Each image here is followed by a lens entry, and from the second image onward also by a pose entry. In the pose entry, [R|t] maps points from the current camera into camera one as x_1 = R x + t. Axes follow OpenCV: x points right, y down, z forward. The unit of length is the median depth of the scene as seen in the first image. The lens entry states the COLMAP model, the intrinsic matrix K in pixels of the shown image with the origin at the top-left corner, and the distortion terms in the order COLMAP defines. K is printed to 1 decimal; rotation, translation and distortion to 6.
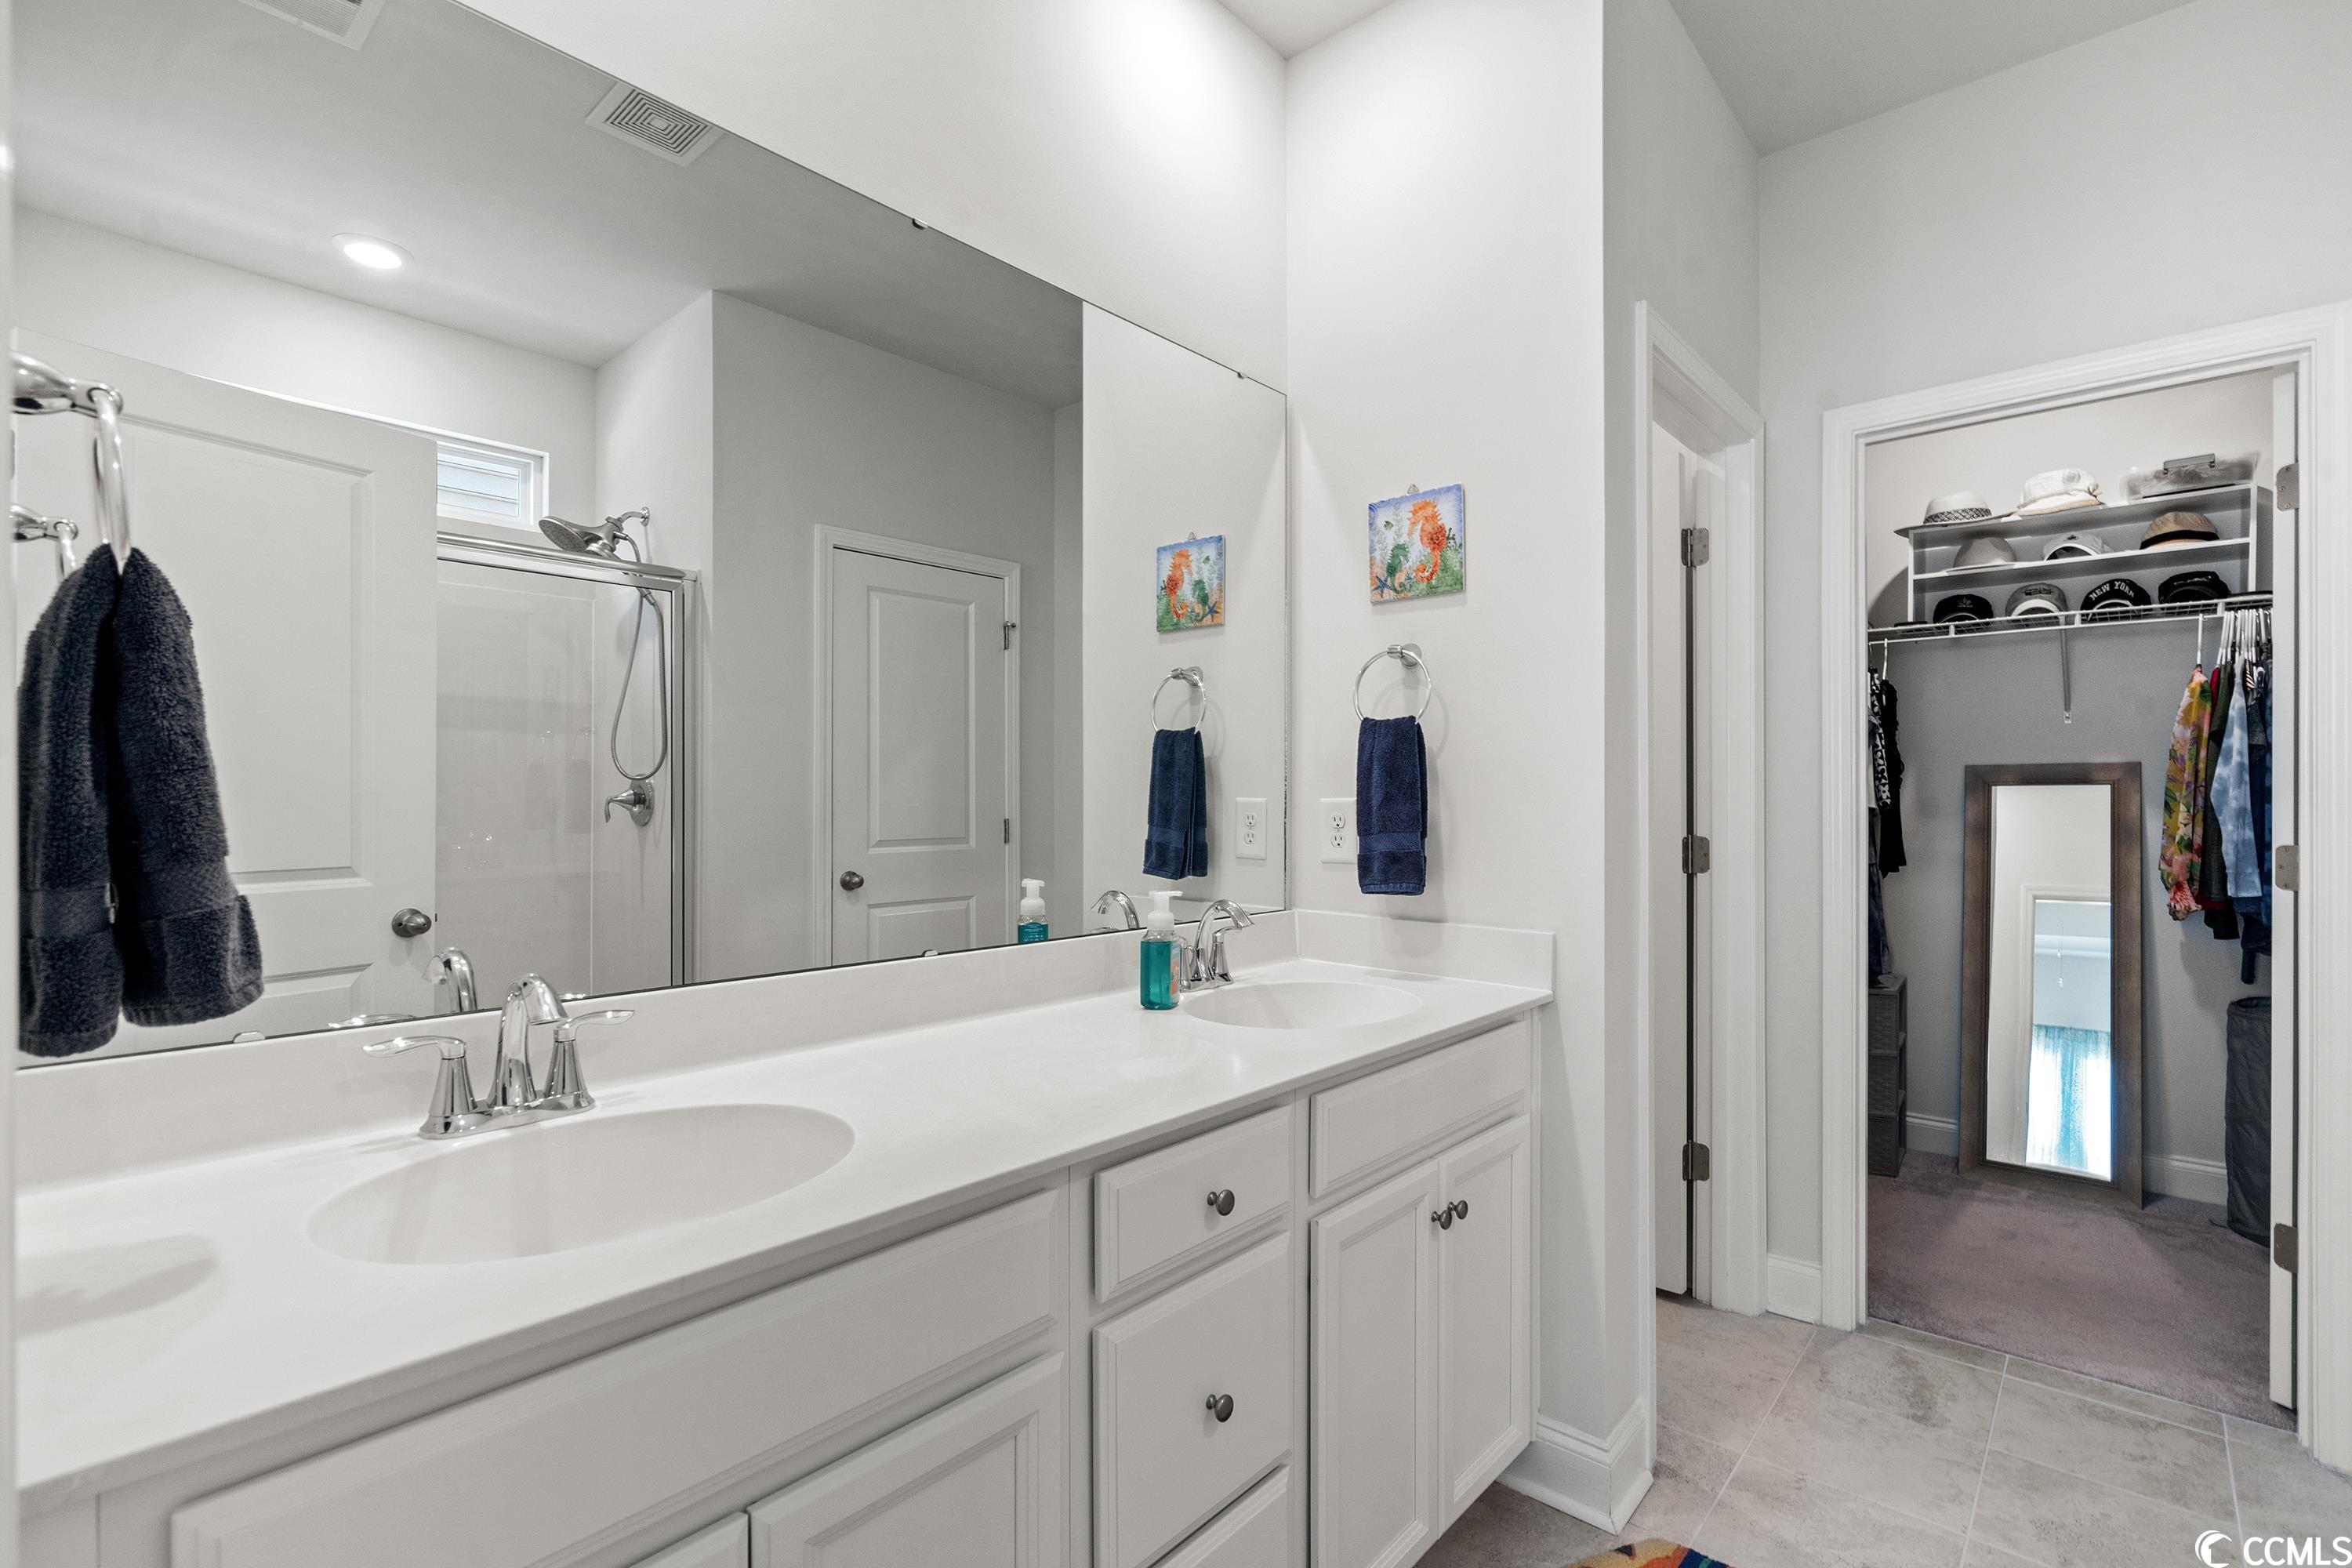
lens RADIAL K [[1056.6, 0, 1173.2], [0, 1056.6, 796.7], [0, 0, 1]] dist [0.000018, 0.000169]
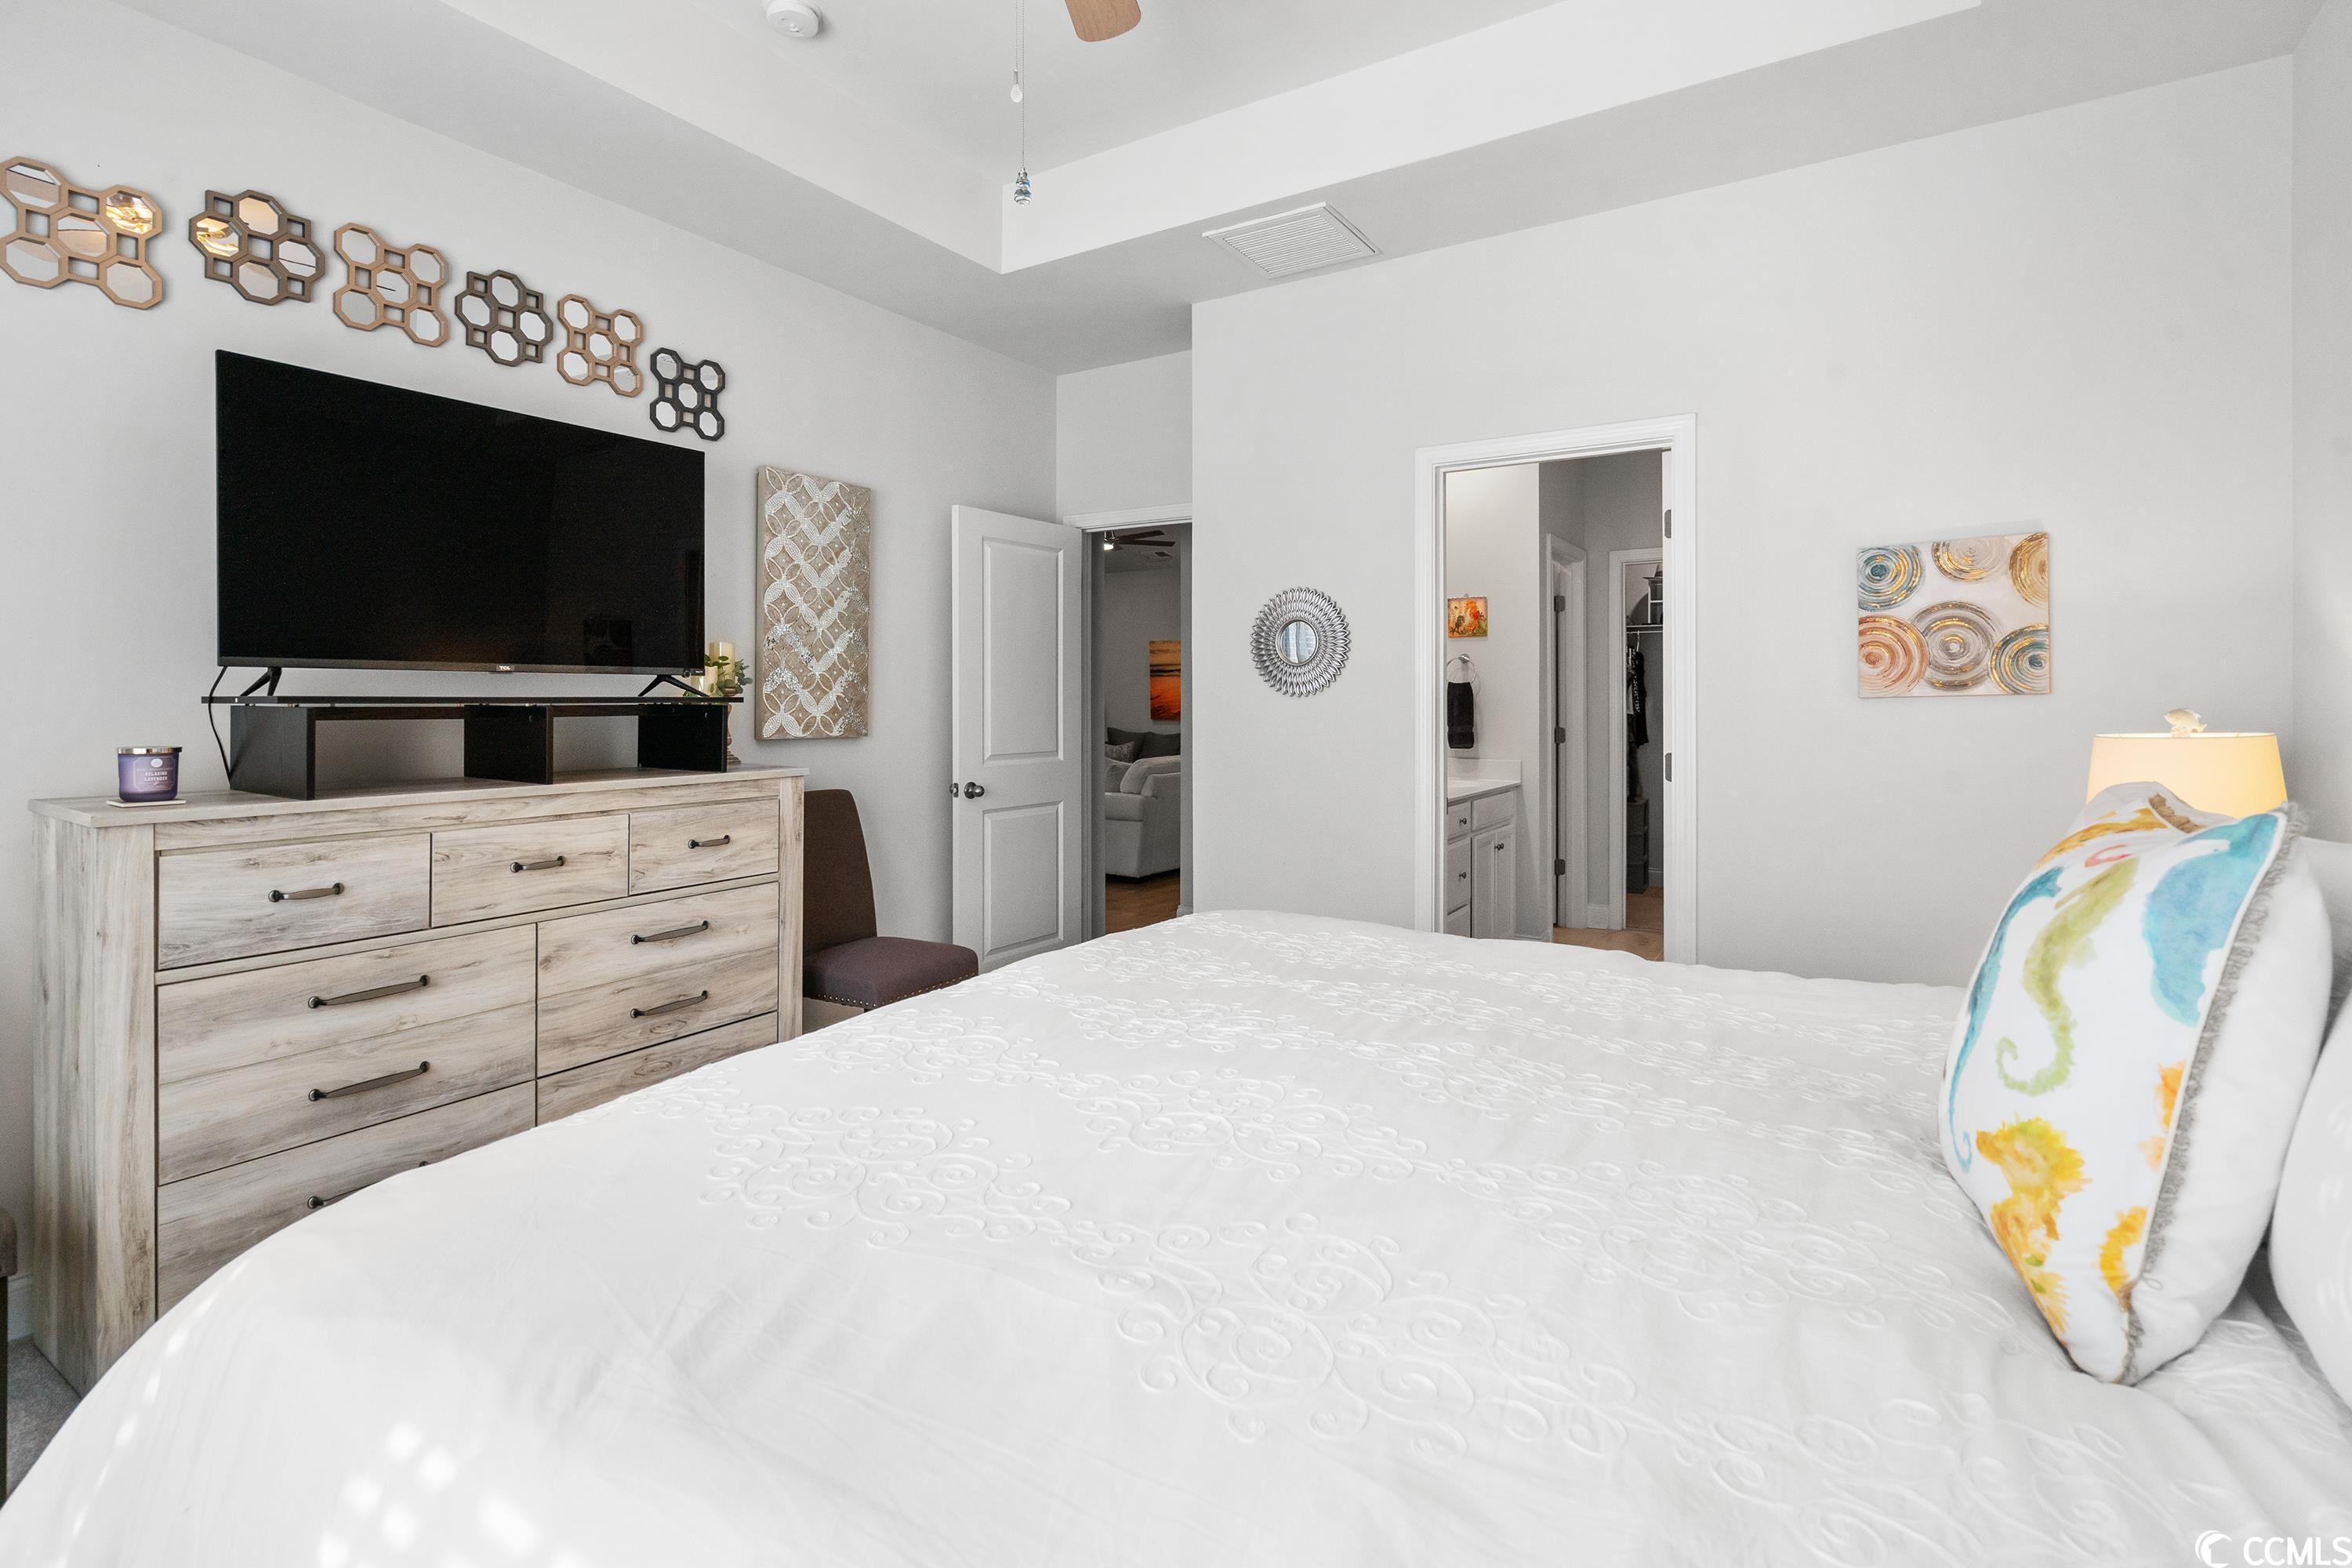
lens RADIAL K [[1108.9, 0, 1187.4], [0, 1108.9, 707.1], [0, 0, 1]] dist [-0.001791, -0.000296]
pose [[0.984021, 0.000435, 0.178054, -0.951843], [-0.001389, 0.999985, 0.005236, -0.026785], [-0.178049, -0.005399, 0.984007, -1.600520]]
